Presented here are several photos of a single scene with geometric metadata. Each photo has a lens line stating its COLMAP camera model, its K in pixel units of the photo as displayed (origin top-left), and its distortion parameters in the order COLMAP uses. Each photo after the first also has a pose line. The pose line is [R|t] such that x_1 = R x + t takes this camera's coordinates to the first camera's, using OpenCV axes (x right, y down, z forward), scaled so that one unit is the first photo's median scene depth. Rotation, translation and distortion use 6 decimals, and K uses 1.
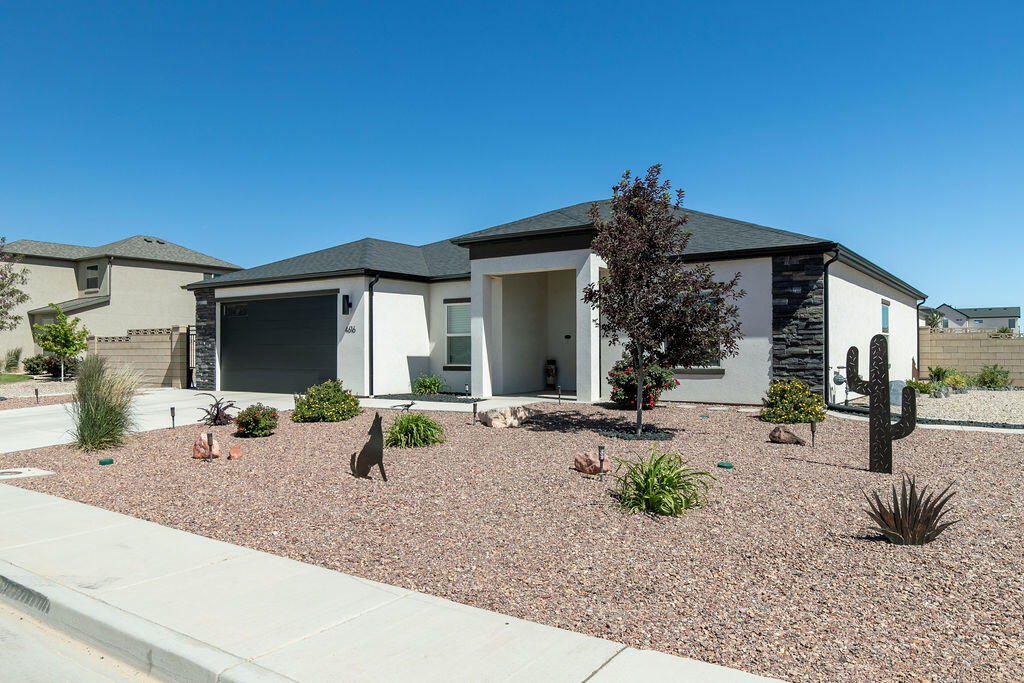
lens RADIAL K [[716.3, 0, 512.0], [0, 716.3, 341.5], [0, 0, 1]] dist [0.005705, 0.000973]
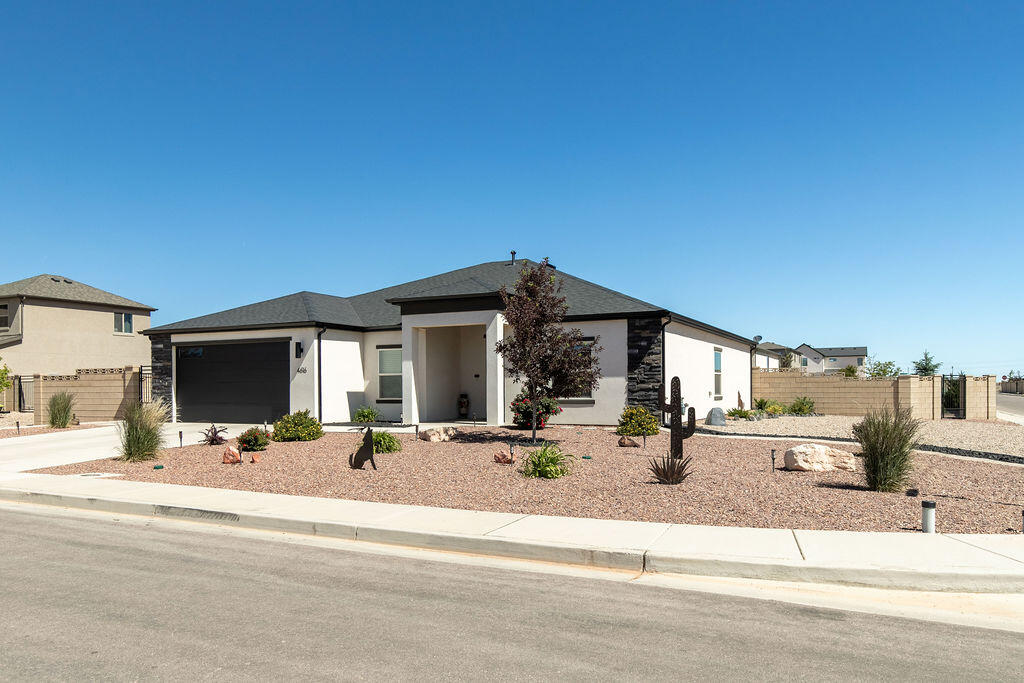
lens RADIAL K [[729.4, 0, 516.6], [0, 729.4, 385.3], [0, 0, 1]] dist [0.002503, 0.000140]
pose [[0.987909, -0.002608, 0.155010, -0.059404], [0.001047, 0.999948, 0.010148, -0.003388], [-0.155029, -0.009863, 0.987861, -0.313051]]
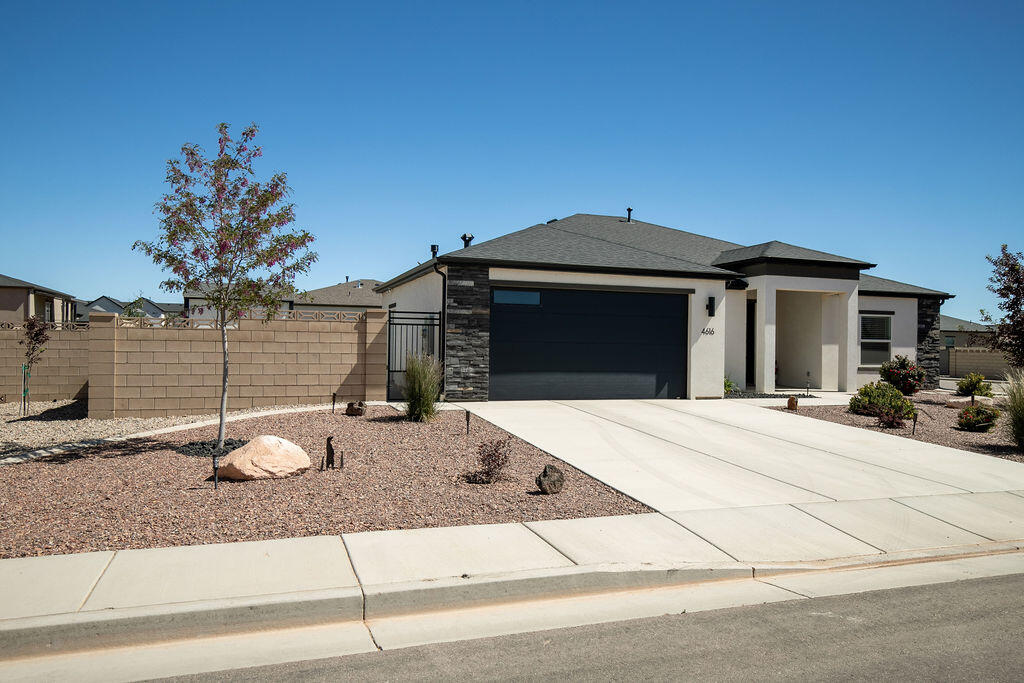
lens RADIAL K [[716.3, 0, 512.0], [0, 716.3, 341.5], [0, 0, 1]] dist [0.005705, 0.000973]
pose [[0.584074, 0.018165, 0.811497, -1.280547], [-0.027160, 0.999627, -0.002827, 0.008470], [-0.811246, -0.020389, 0.584349, 0.676514]]
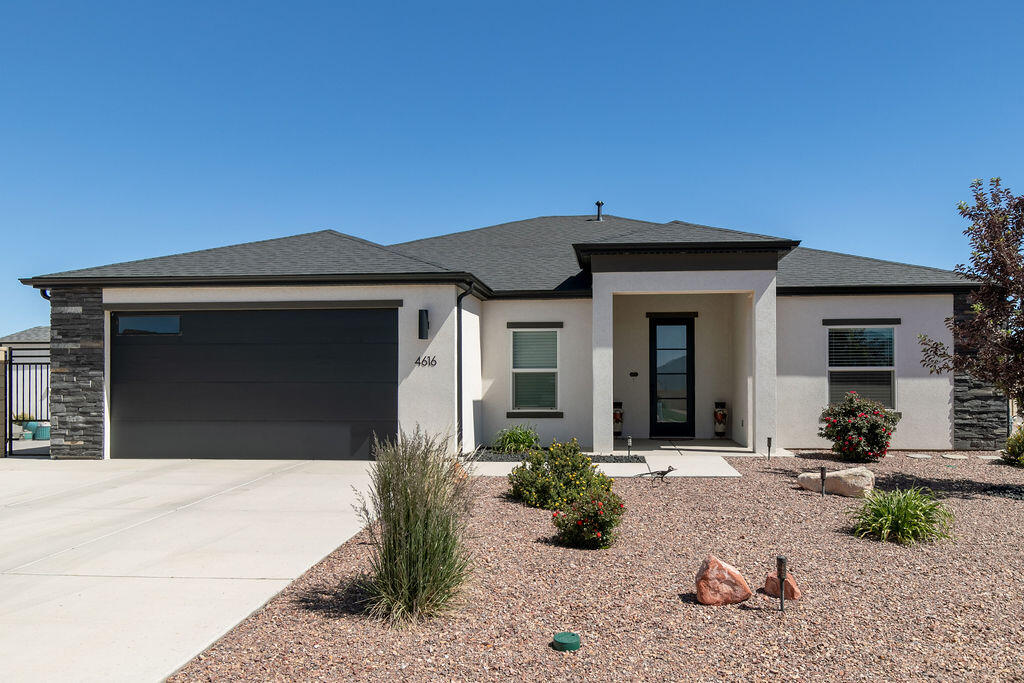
lens RADIAL K [[727.6, 0, 551.9], [0, 727.6, 382.1], [0, 0, 1]] dist [0.003979, -0.001223]
pose [[0.865017, 0.003937, 0.501726, -0.498543], [-0.007882, 0.999952, 0.005742, -0.001987], [-0.501680, -0.008922, 0.865007, 0.366547]]
